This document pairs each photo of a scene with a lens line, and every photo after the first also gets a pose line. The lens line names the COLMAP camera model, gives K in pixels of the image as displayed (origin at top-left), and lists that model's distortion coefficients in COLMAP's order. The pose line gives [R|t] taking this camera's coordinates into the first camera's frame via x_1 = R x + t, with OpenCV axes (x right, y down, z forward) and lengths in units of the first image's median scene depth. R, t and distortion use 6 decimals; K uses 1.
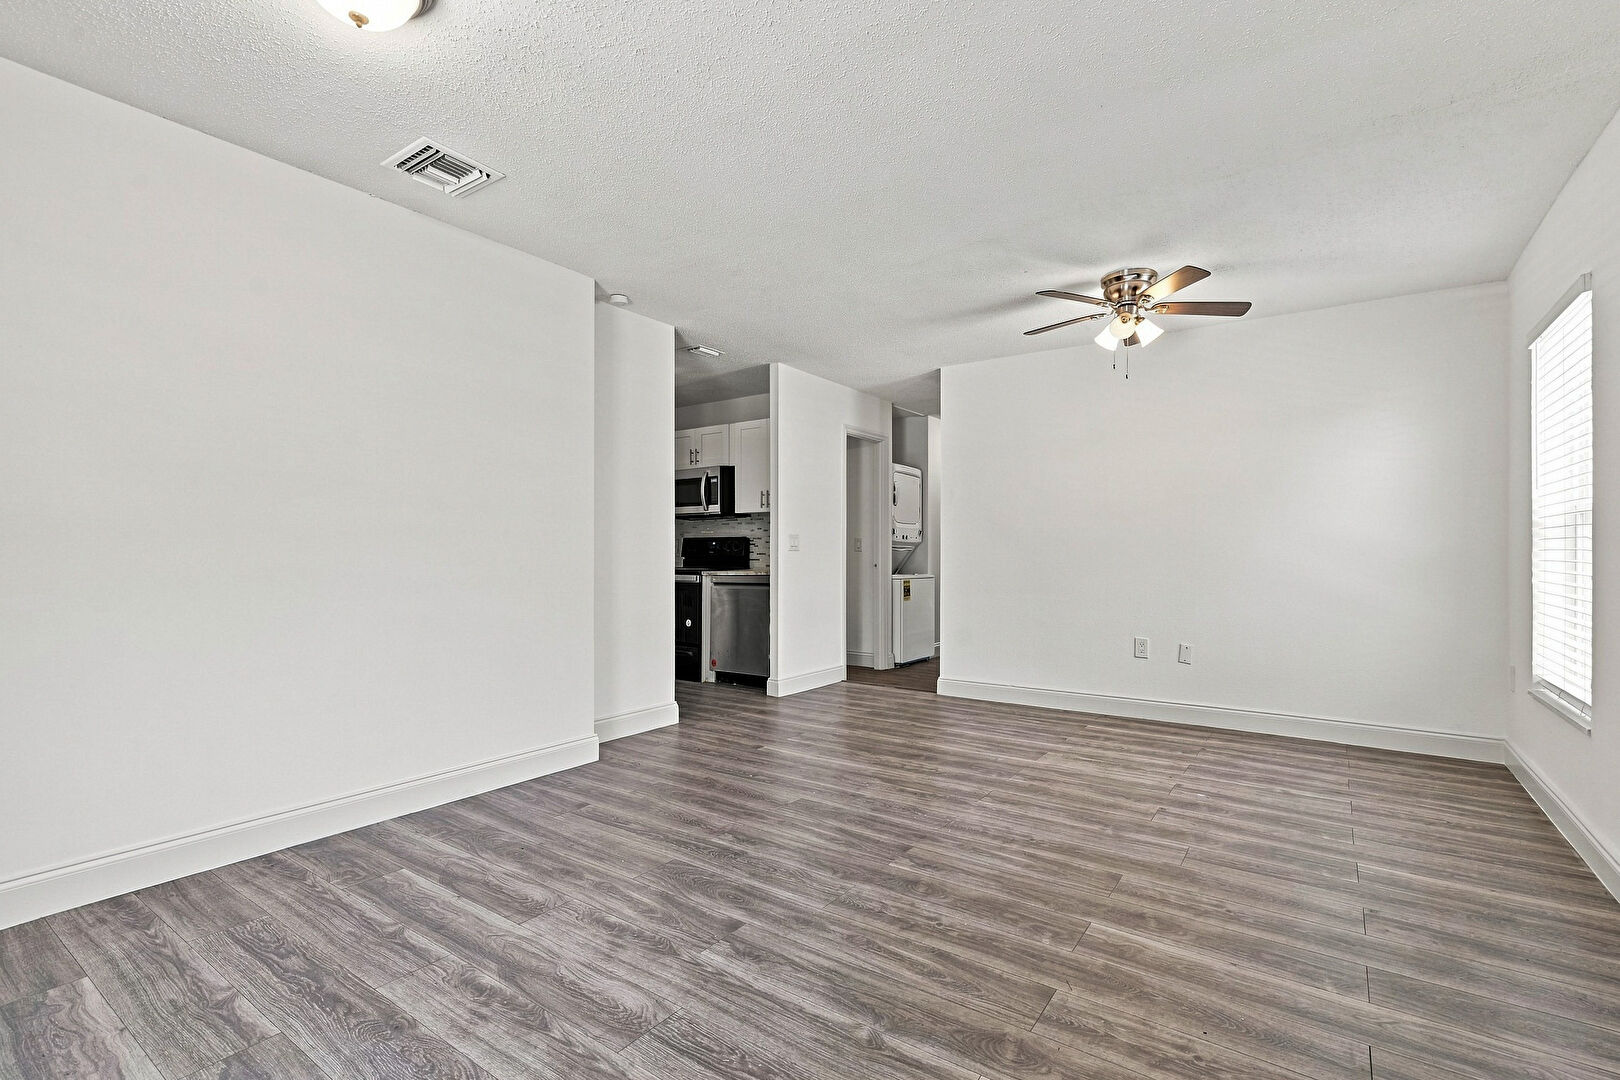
lens RADIAL K [[739.9, 0, 810.6], [0, 739.9, 554.2], [0, 0, 1]] dist [-0.005117, 0.000359]
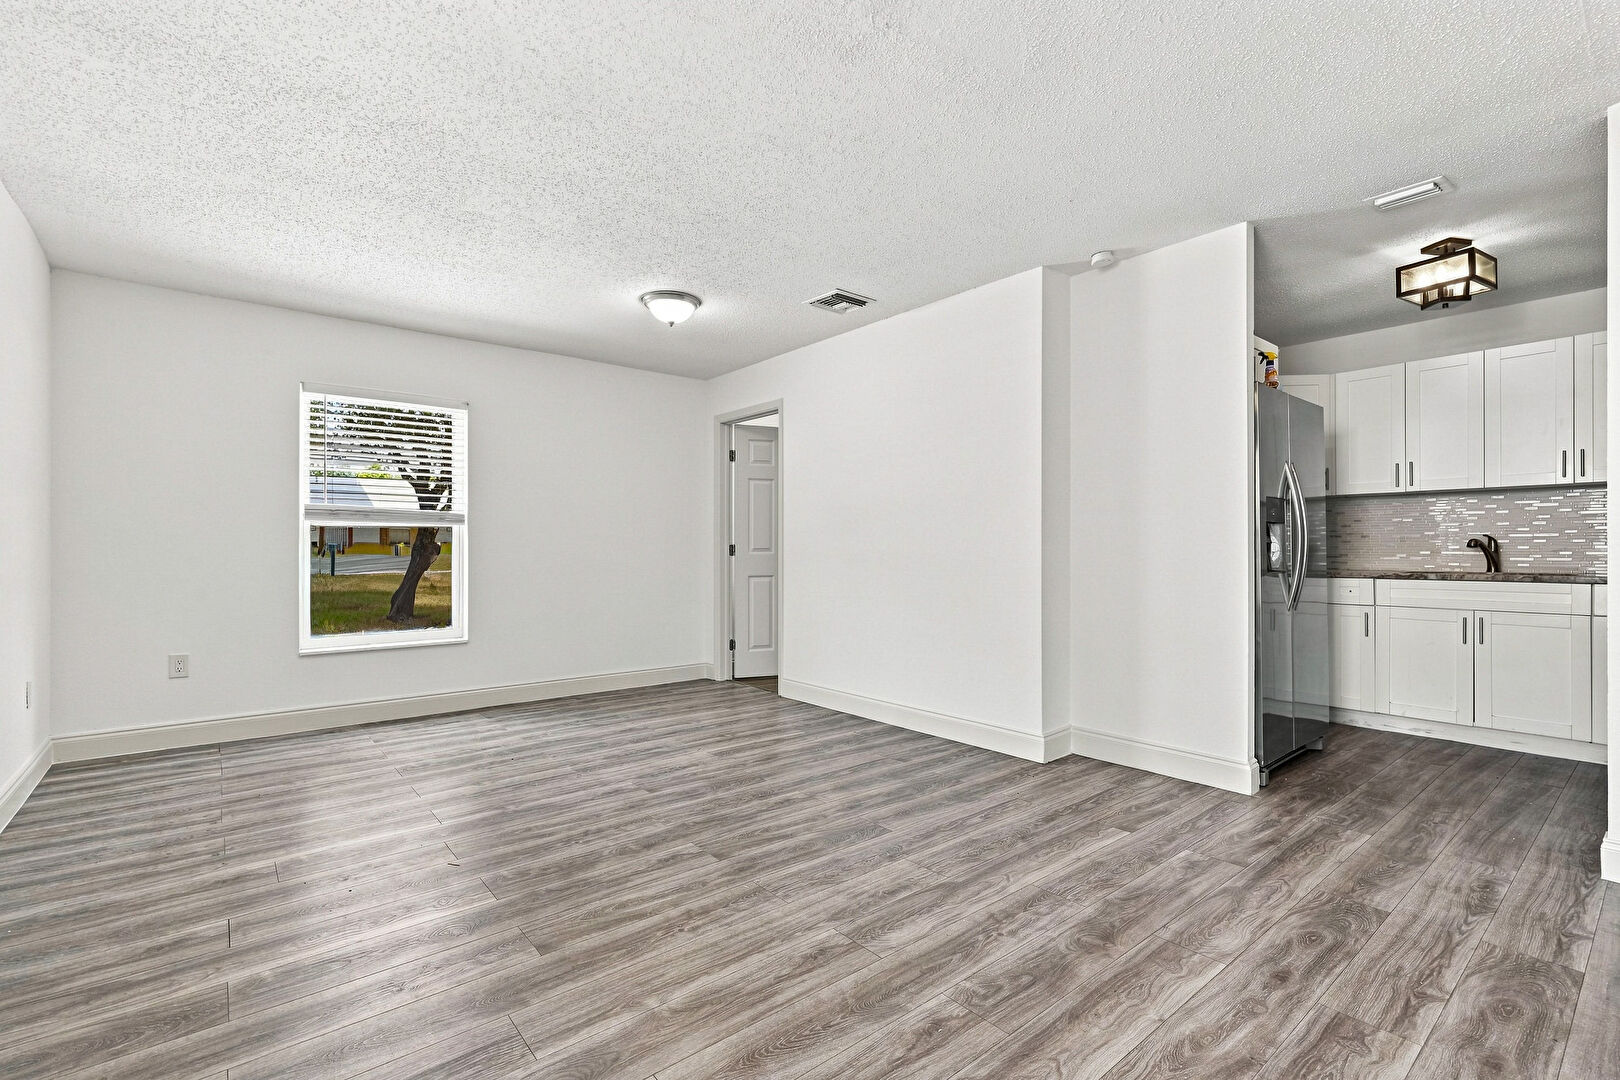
lens RADIAL K [[727.3, 0, 807.6], [0, 727.3, 546.8], [0, 0, 1]] dist [-0.004286, 0.000645]
pose [[-0.268504, -0.003449, -0.963272, 0.968293], [0.000438, 0.999993, -0.003703, -0.000527], [0.963278, -0.001416, -0.268501, 1.309427]]
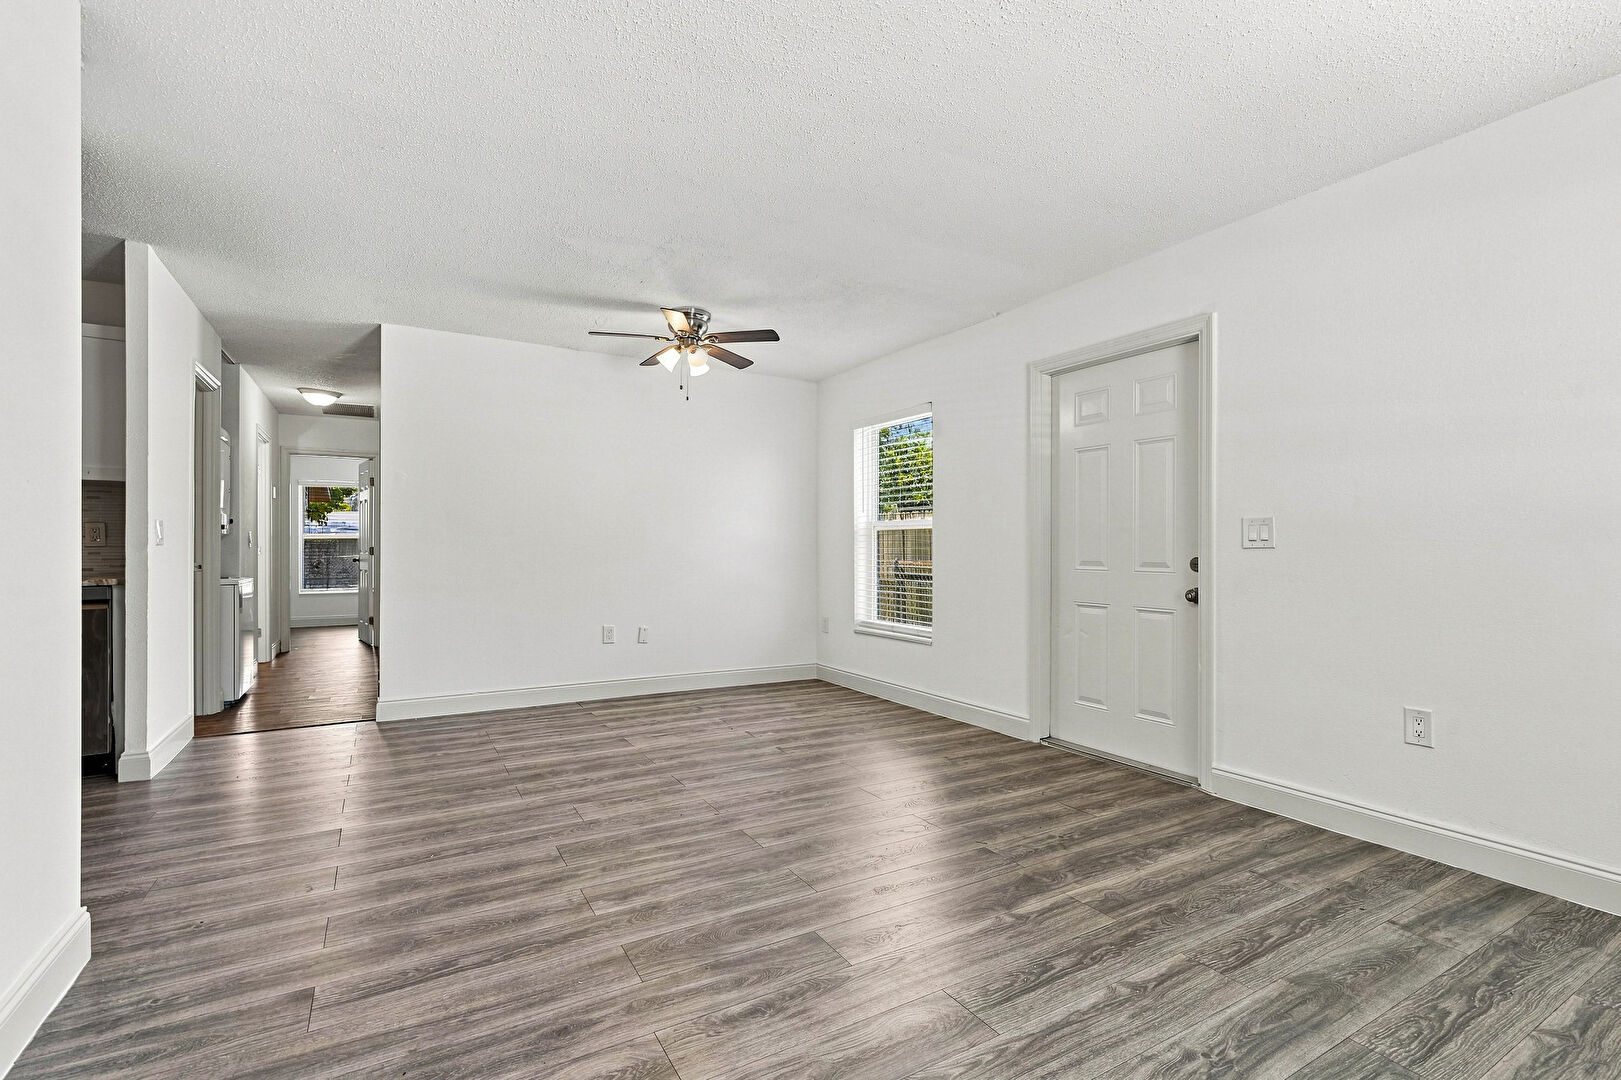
lens RADIAL K [[730.2, 0, 812.5], [0, 730.2, 553.2], [0, 0, 1]] dist [-0.003351, 0.000875]
pose [[0.411257, -0.005277, 0.911504, -0.735314], [0.000192, 0.999984, 0.005702, -0.003293], [-0.911519, -0.002170, 0.411252, 0.464272]]
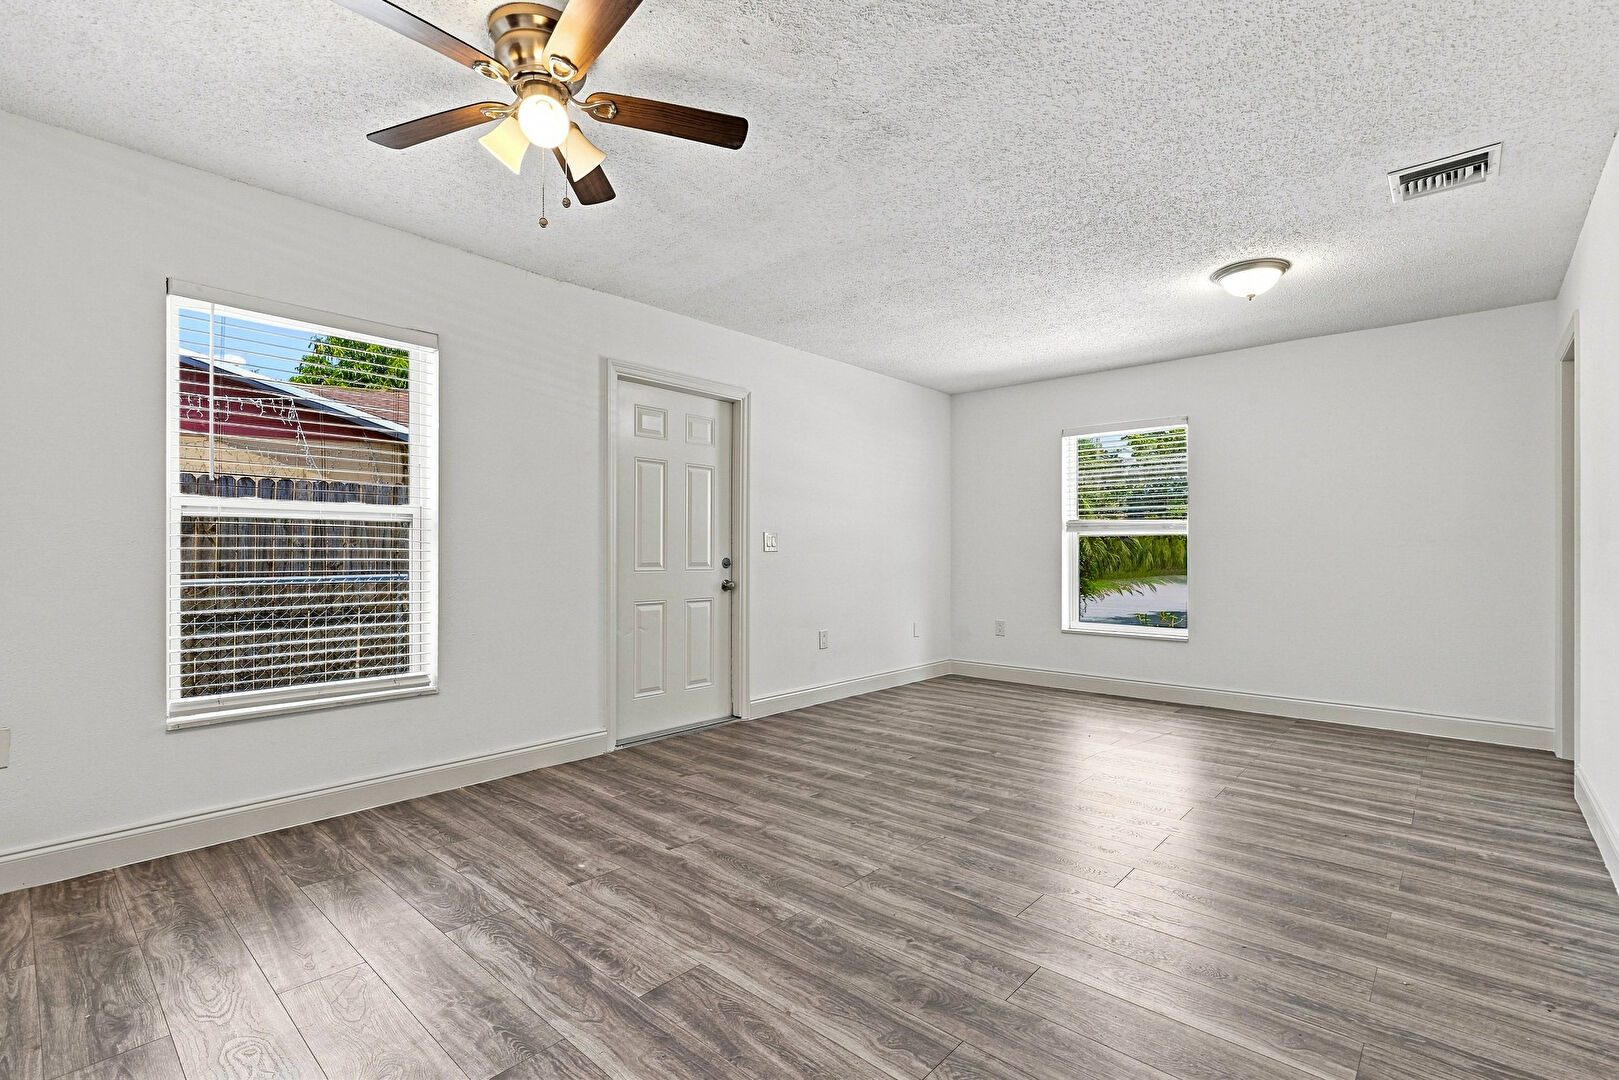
lens RADIAL K [[729.3, 0, 811.5], [0, 729.3, 553.2], [0, 0, 1]] dist [-0.003351, 0.000875]
pose [[-0.992924, -0.002038, 0.118730, 0.233462], [-0.001951, 0.999998, 0.000849, -0.003235], [-0.118731, 0.000612, -0.992926, 2.028554]]
